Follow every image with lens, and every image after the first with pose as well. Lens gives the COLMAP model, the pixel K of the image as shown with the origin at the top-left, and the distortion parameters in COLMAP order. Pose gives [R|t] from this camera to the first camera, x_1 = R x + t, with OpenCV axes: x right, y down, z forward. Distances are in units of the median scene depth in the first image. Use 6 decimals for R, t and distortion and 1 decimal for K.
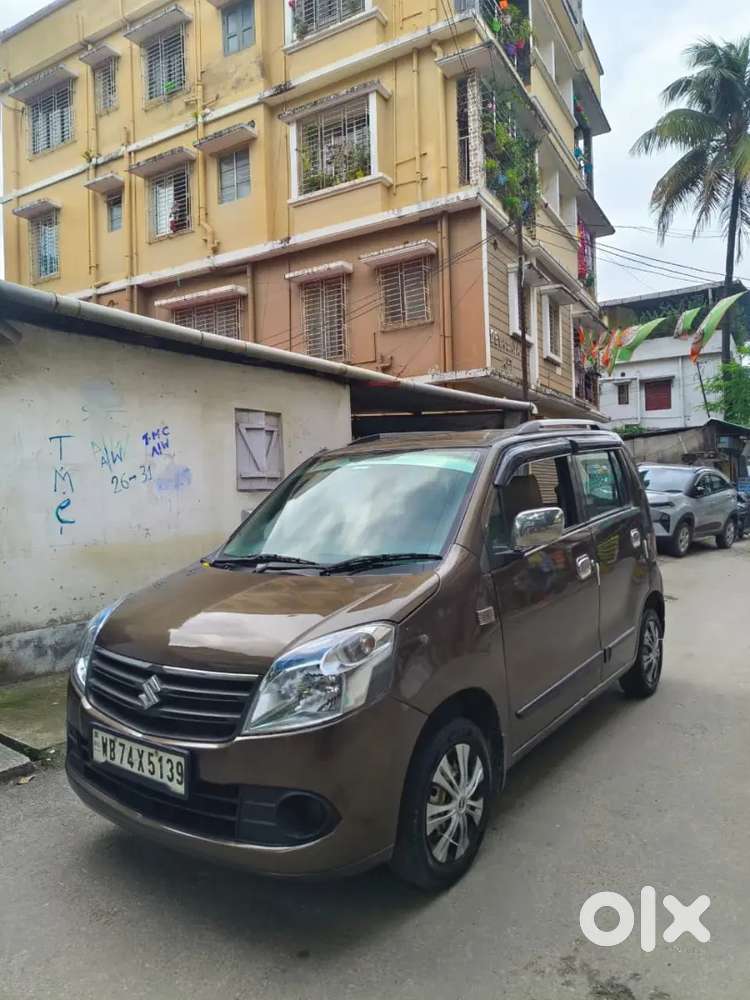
lens RADIAL K [[683.9, 0, 379.2], [0, 683.9, 489.6], [0, 0, 1]] dist [0.040143, -0.043373]
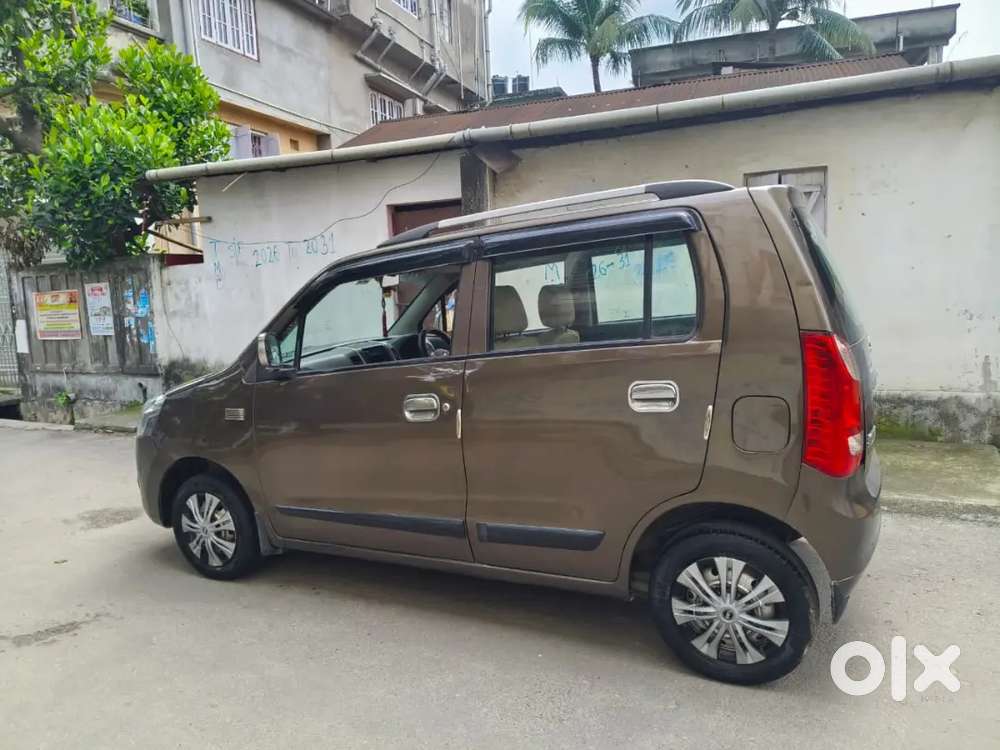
lens RADIAL K [[683.0, 0, 490.6], [0, 683.0, 375.7], [0, 0, 1]] dist [0.018469, -0.017229]
pose [[0.172256, 0.157876, -0.972318, 0.879108], [0.048770, 0.984496, 0.168493, -0.045155], [0.983844, -0.076443, 0.161886, 0.768888]]
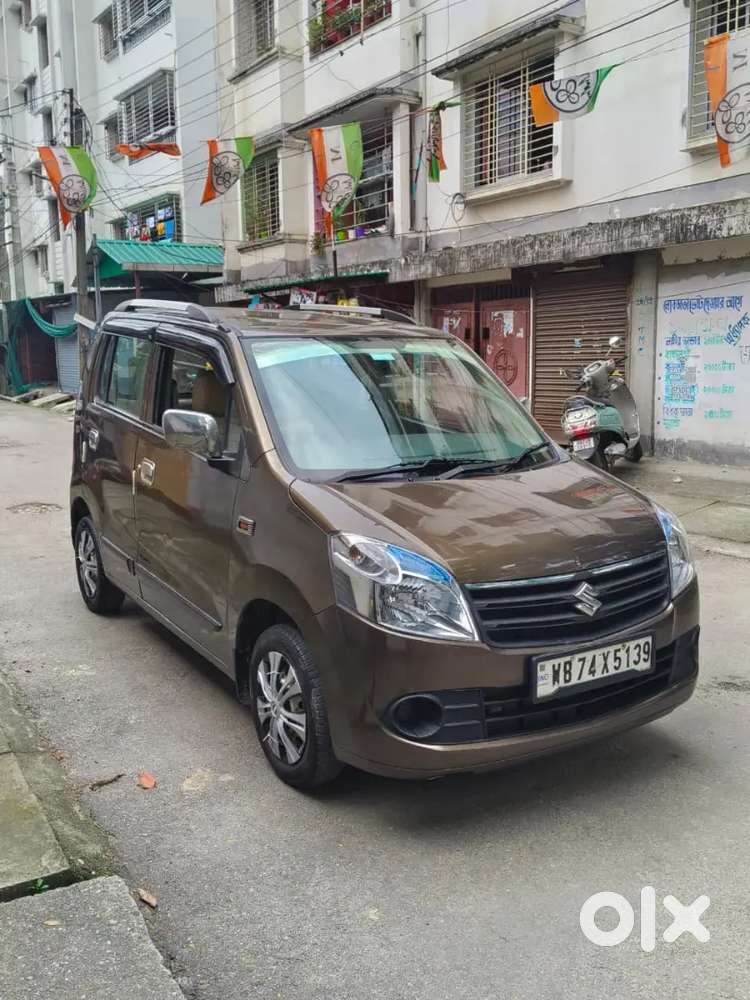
lens RADIAL K [[889.4, 0, 384.0], [0, 889.4, 486.1], [0, 0, 1]] dist [0.065301, -0.064767]
pose [[0.365455, -0.111053, 0.924181, -0.833183], [-0.009970, 0.992334, 0.123185, -0.007020], [-0.930776, -0.054233, 0.361546, 0.434573]]
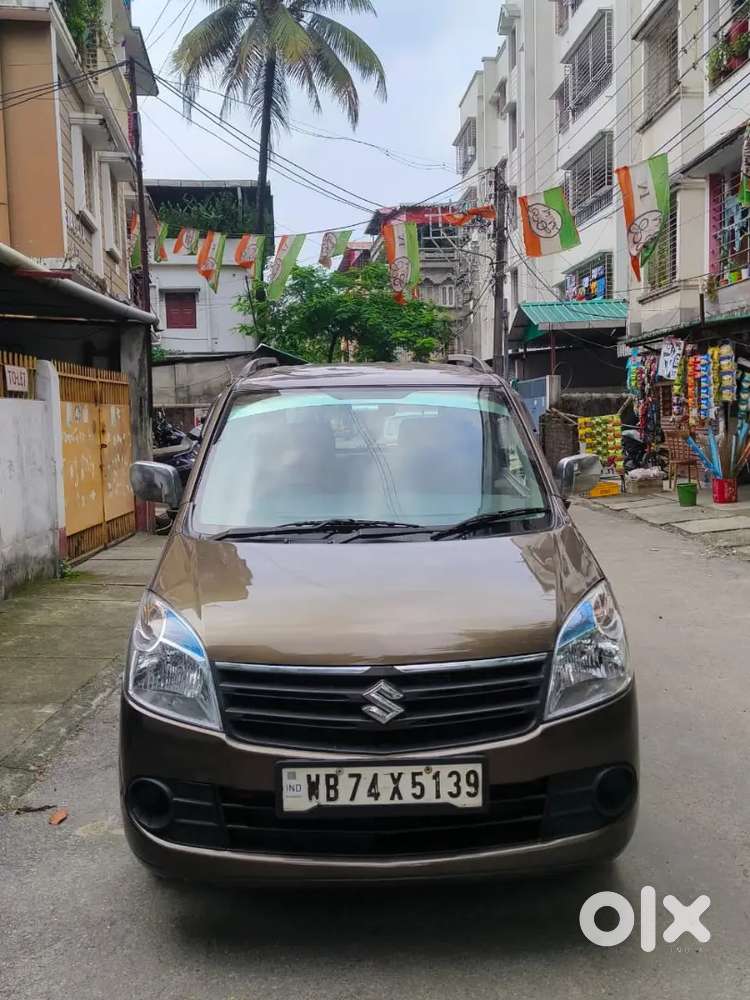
lens RADIAL K [[889.7, 0, 382.0], [0, 889.7, 492.2], [0, 0, 1]] dist [0.058350, -0.041953]
pose [[0.788588, -0.038104, 0.613740, -0.497512], [-0.007384, 0.997420, 0.071411, -0.005829], [-0.614877, -0.060846, 0.786272, 0.119971]]
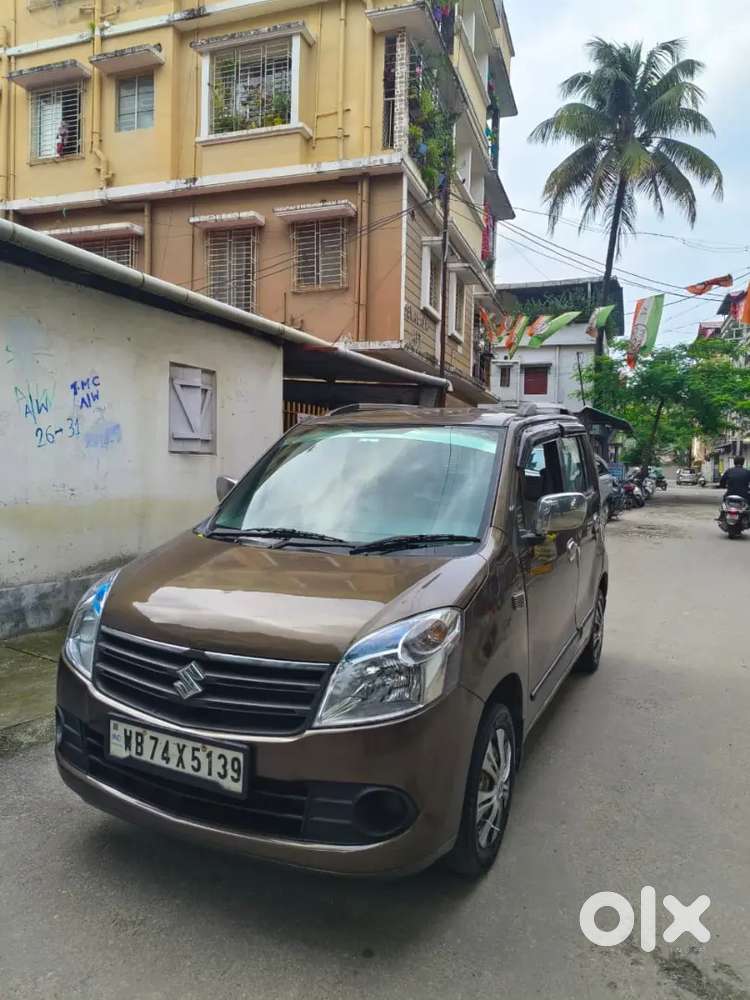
lens RADIAL K [[683.9, 0, 382.6], [0, 683.9, 495.4], [0, 0, 1]] dist [0.040143, -0.043373]
pose [[0.980377, 0.046571, 0.191550, -0.141796], [-0.057044, 0.997142, 0.049527, -0.002655], [-0.188696, -0.059482, 0.980232, 0.046344]]
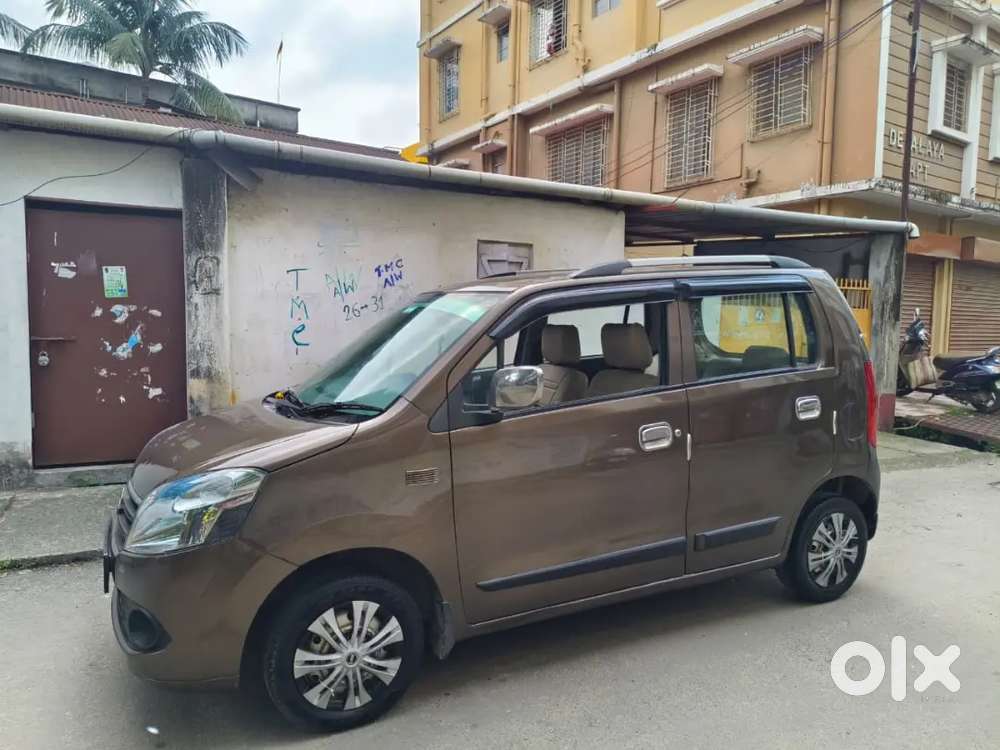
lens RADIAL K [[683.9, 0, 482.7], [0, 683.9, 378.7], [0, 0, 1]] dist [0.040143, -0.043373]
pose [[0.888653, 0.080021, -0.451544, 0.390758], [-0.036342, 0.993850, 0.104604, -0.030725], [0.457137, -0.076547, 0.886096, 0.132222]]
